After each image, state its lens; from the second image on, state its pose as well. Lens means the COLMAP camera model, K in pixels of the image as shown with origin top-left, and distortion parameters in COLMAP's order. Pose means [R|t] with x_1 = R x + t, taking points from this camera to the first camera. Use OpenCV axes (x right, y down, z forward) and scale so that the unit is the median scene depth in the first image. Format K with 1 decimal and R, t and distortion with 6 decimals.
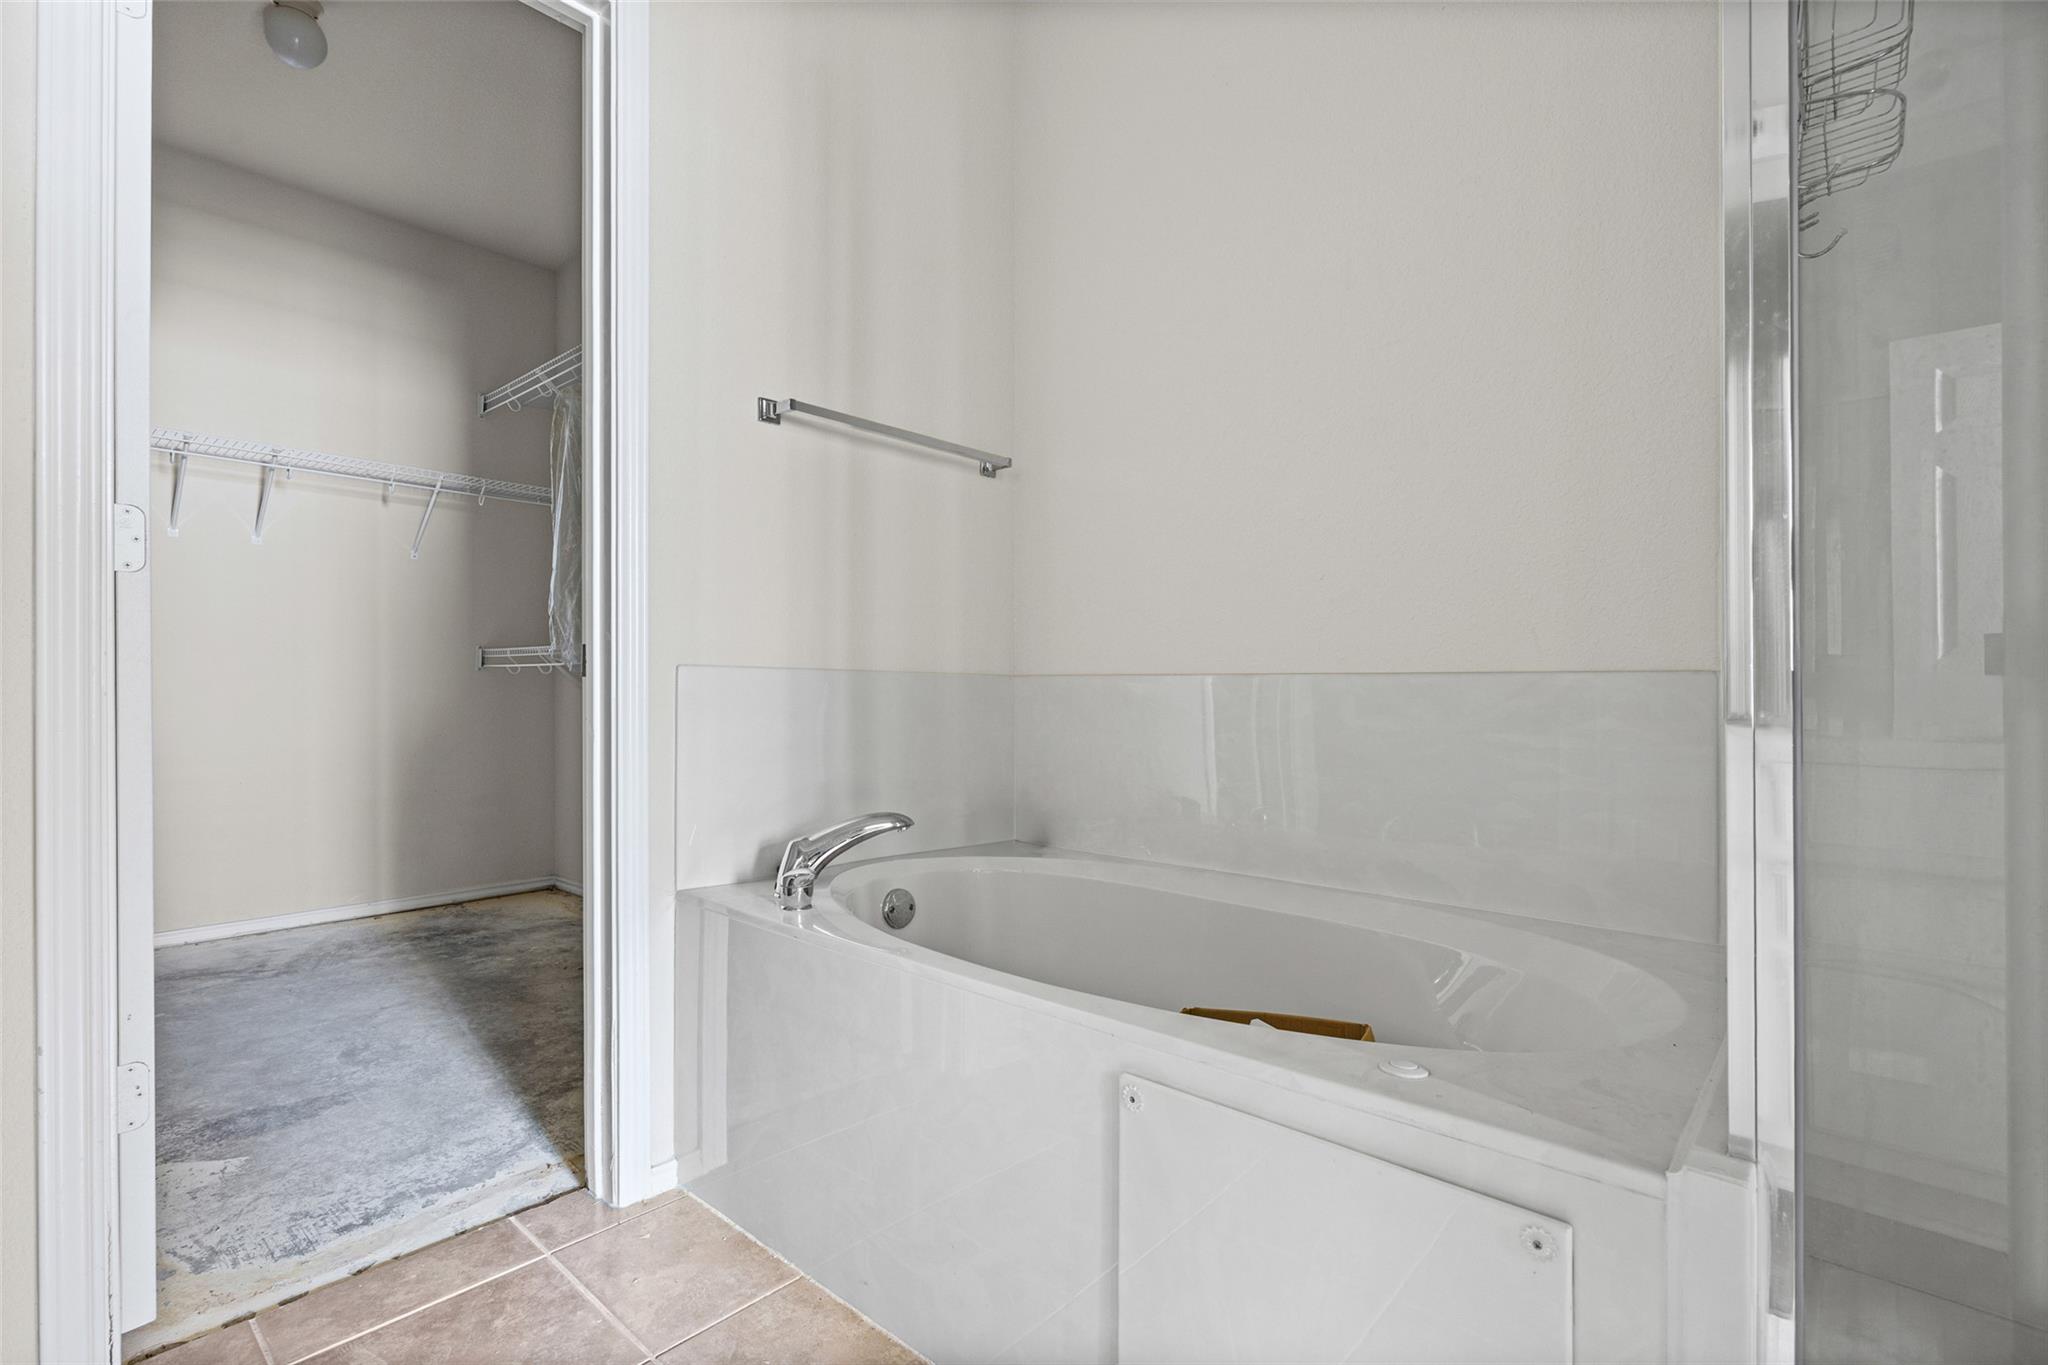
lens RADIAL K [[939.6, 0, 1024.0], [0, 939.6, 682.5], [0, 0, 1]] dist [-0.000692, 0.000040]
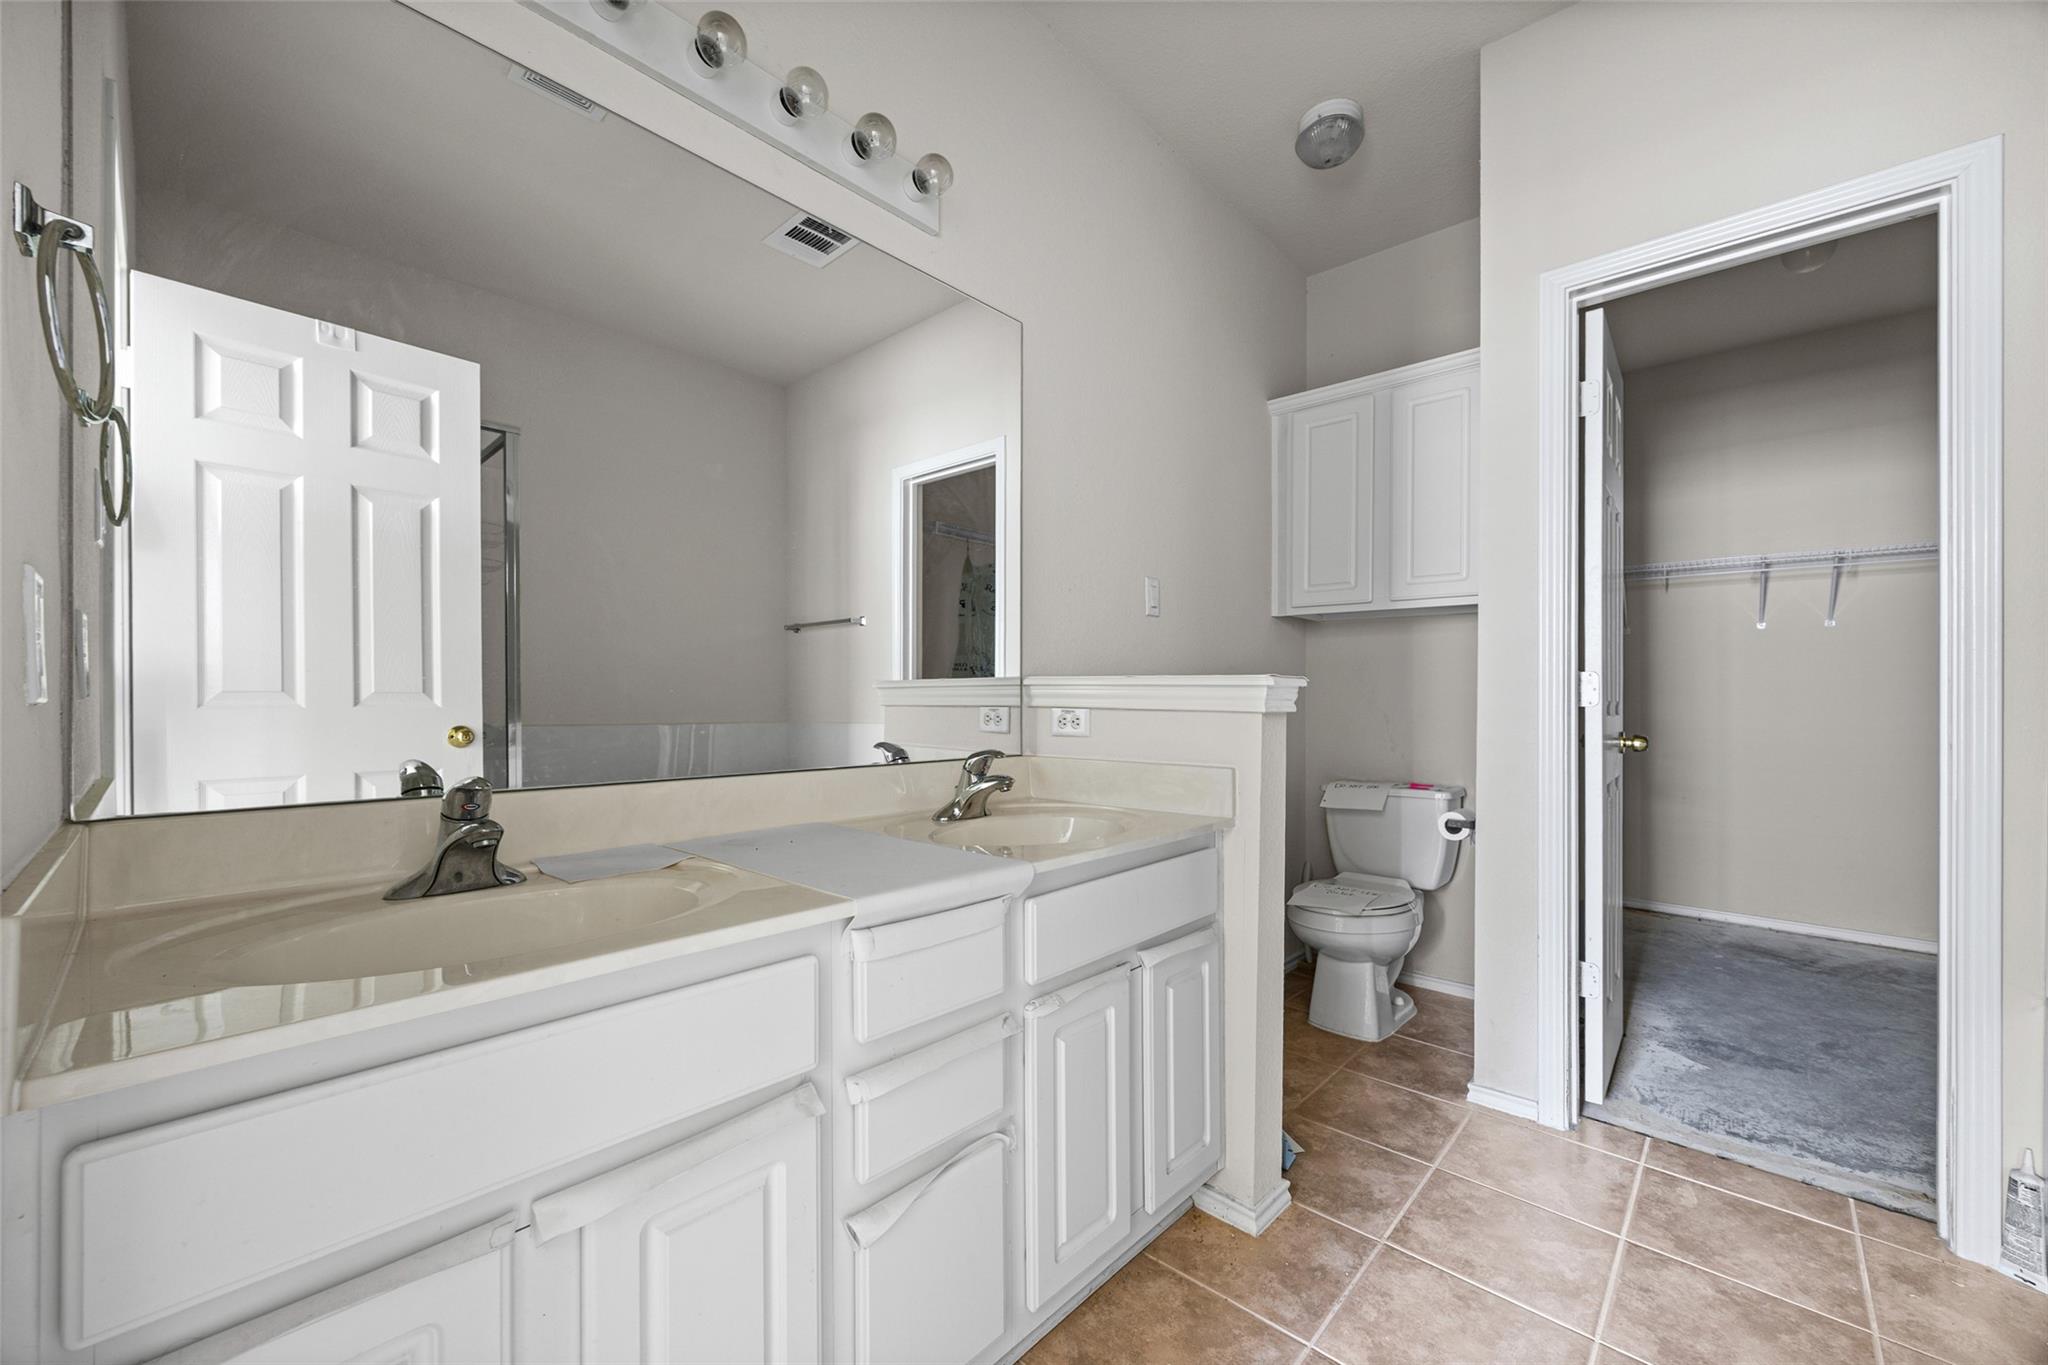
lens RADIAL K [[791.9, 0, 1027.0], [0, 791.9, 688.4], [0, 0, 1]] dist [0.001699, 0.000085]
pose [[-0.021006, -0.010969, -0.999719, 0.522856], [-0.002270, 0.999938, -0.010924, -0.102250], [0.999777, 0.002040, -0.021030, -0.091734]]
